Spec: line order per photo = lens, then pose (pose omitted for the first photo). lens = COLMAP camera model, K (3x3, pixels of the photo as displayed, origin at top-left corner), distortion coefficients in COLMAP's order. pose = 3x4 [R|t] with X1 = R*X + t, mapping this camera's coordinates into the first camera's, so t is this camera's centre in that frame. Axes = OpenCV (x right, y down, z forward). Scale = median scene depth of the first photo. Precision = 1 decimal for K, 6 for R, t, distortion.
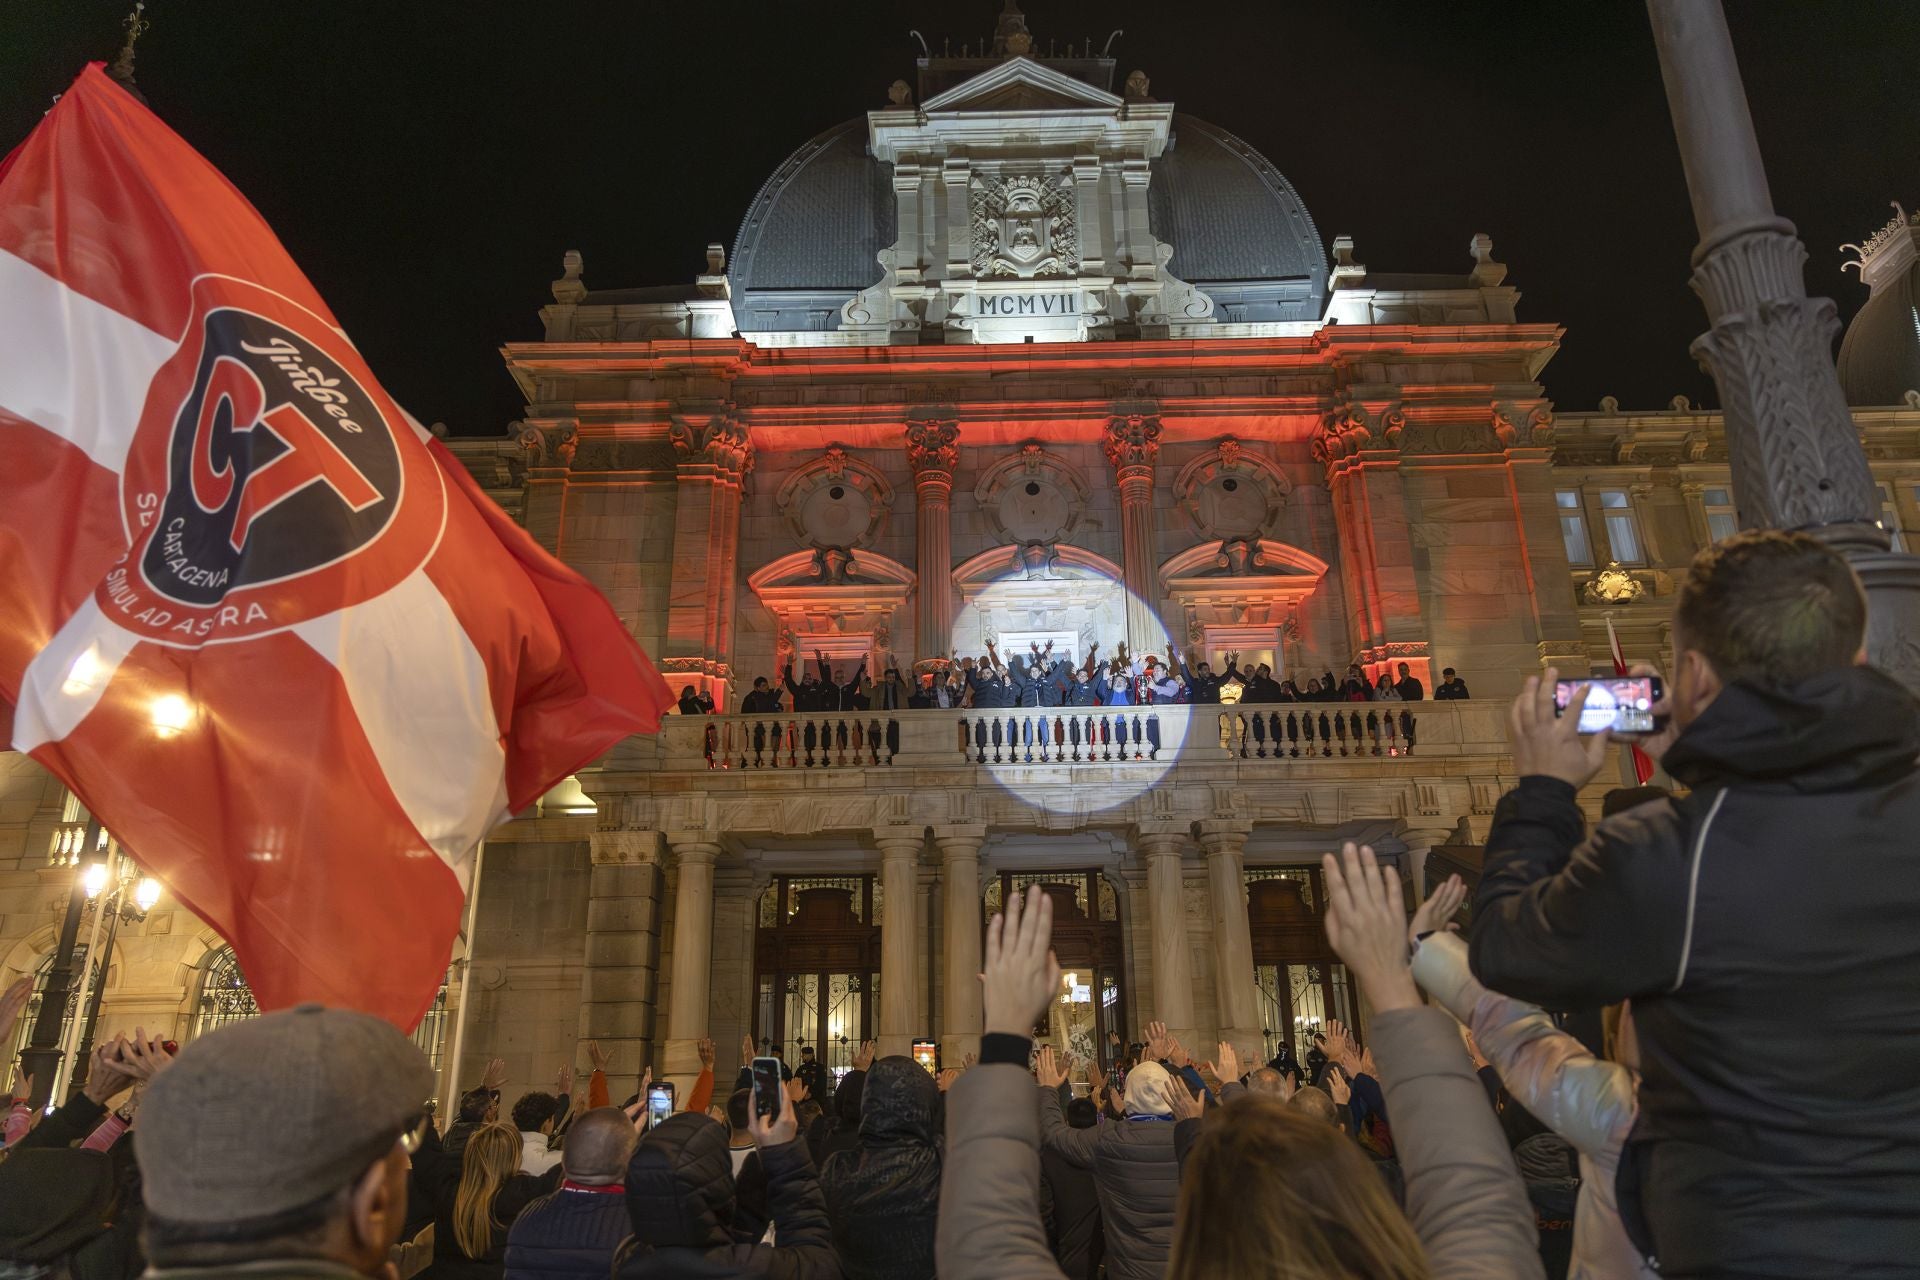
lens RADIAL K [[1247.7, 0, 962.4], [0, 1247.7, 637.2], [0, 0, 1]] dist [-0.006959, -0.003512]
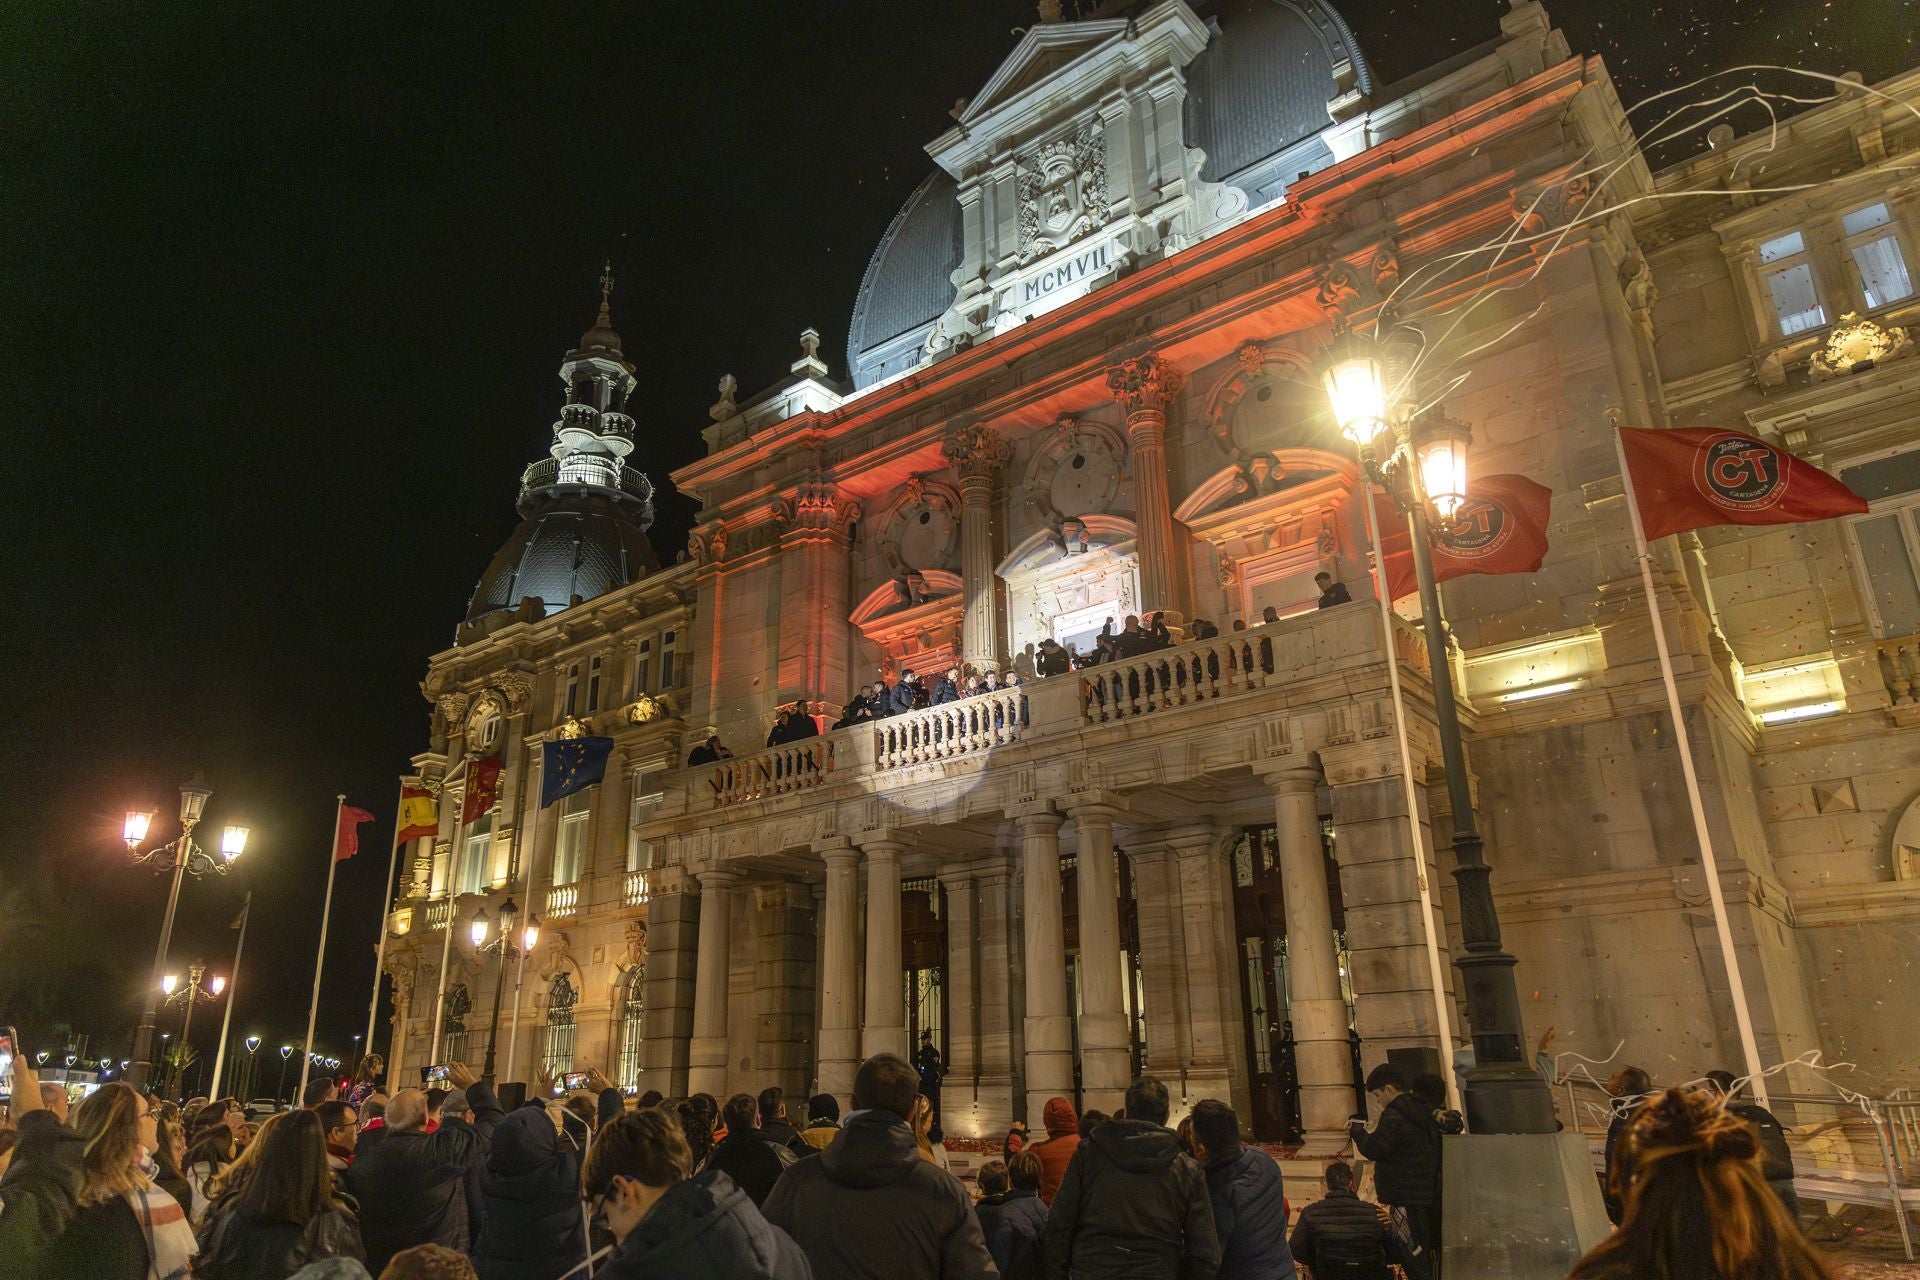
lens RADIAL K [[1229.4, 0, 960.0], [0, 1229.4, 640.0], [0, 0, 1]] dist [0.002419, 0.003523]
pose [[0.796881, -0.206586, -0.567718, 0.521355], [0.222181, 0.974075, -0.042589, 0.039878], [0.561798, -0.092198, 0.822121, 0.144234]]
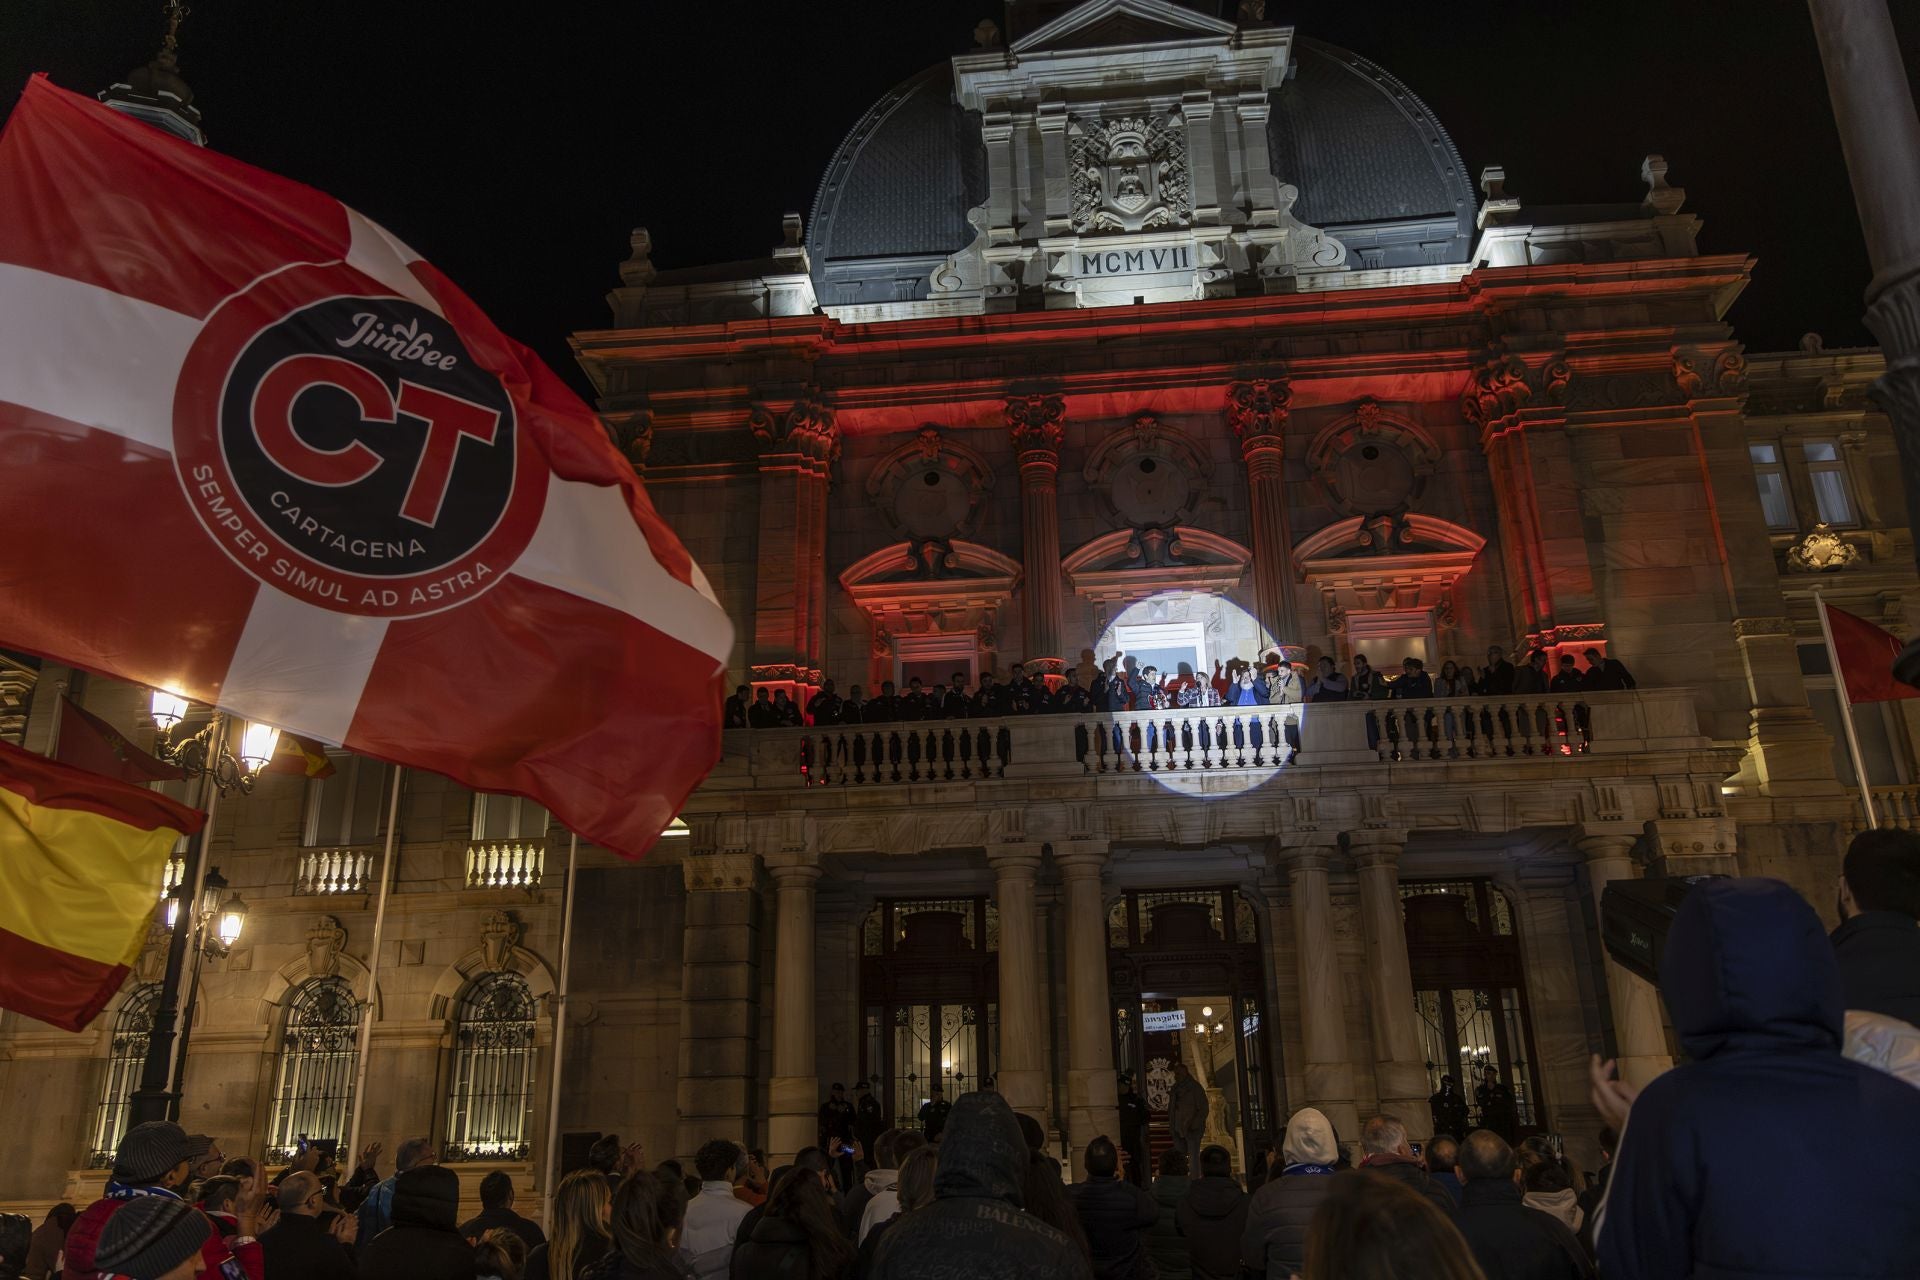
lens RADIAL K [[1390.3, 0, 960.0], [0, 1390.3, 640.0], [0, 0, 1]] dist [-0.012379, 0.004472]
pose [[0.996537, -0.029672, -0.077679, -0.004835], [0.030391, 0.999505, 0.008098, -0.005533], [0.077401, -0.010431, 0.996945, -0.014063]]
